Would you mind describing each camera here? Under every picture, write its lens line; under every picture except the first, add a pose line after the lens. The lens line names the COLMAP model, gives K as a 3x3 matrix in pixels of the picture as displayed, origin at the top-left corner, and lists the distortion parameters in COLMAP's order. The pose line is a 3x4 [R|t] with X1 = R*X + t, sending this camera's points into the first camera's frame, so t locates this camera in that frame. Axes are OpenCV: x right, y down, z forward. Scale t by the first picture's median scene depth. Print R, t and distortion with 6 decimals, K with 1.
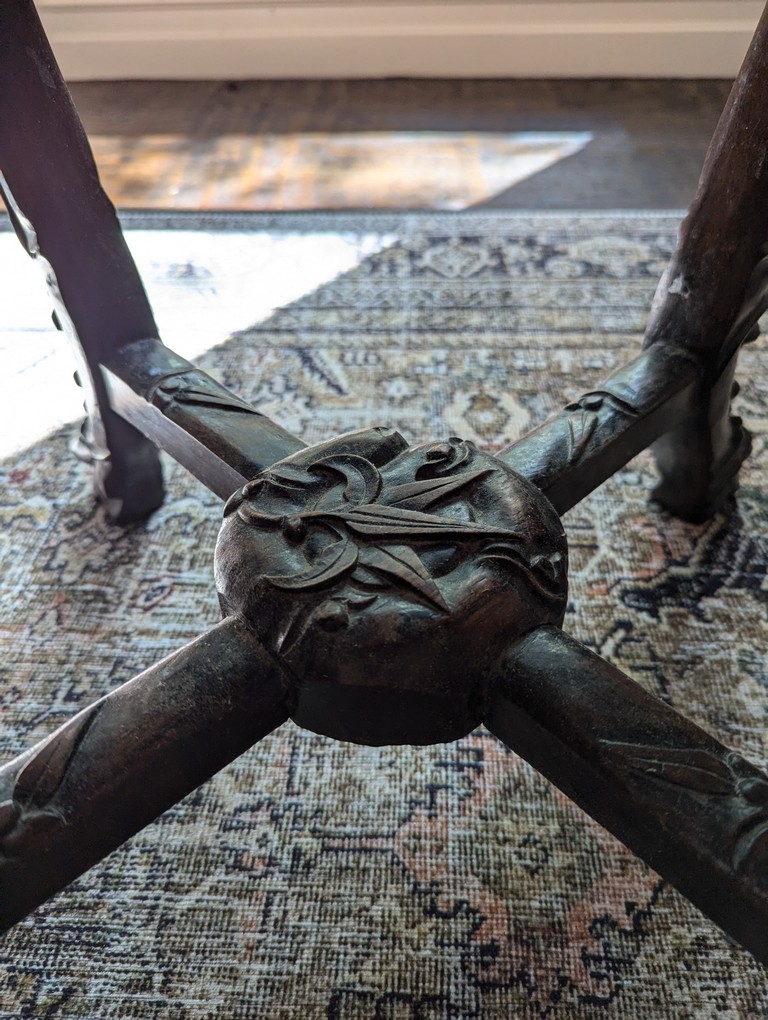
lens RADIAL K [[728.5, 0, 381.9], [0, 728.5, 514.3], [0, 0, 1]] dist [-0.002483, -0.016257]
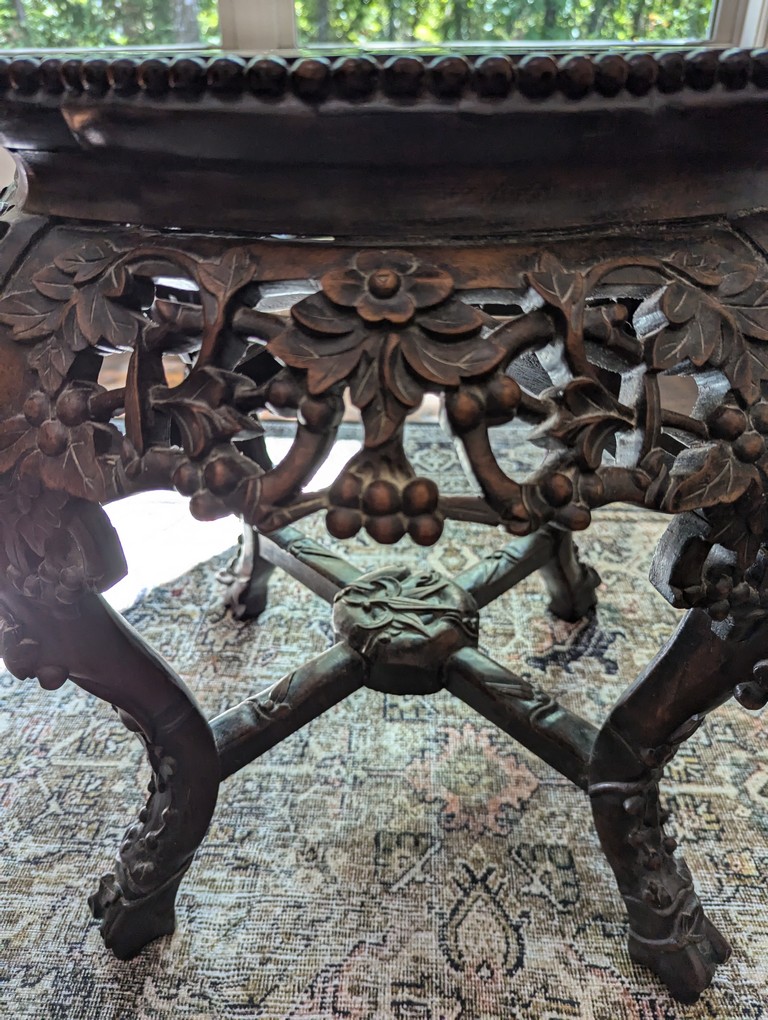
lens RADIAL K [[728.5, 0, 380.0], [0, 728.5, 509.9], [0, 0, 1]] dist [-0.002483, -0.016257]
pose [[0.999771, 0.012513, 0.017339, -0.091961], [-0.008847, 0.980295, -0.197343, 0.138326], [-0.019466, 0.197145, 0.980181, -1.097149]]
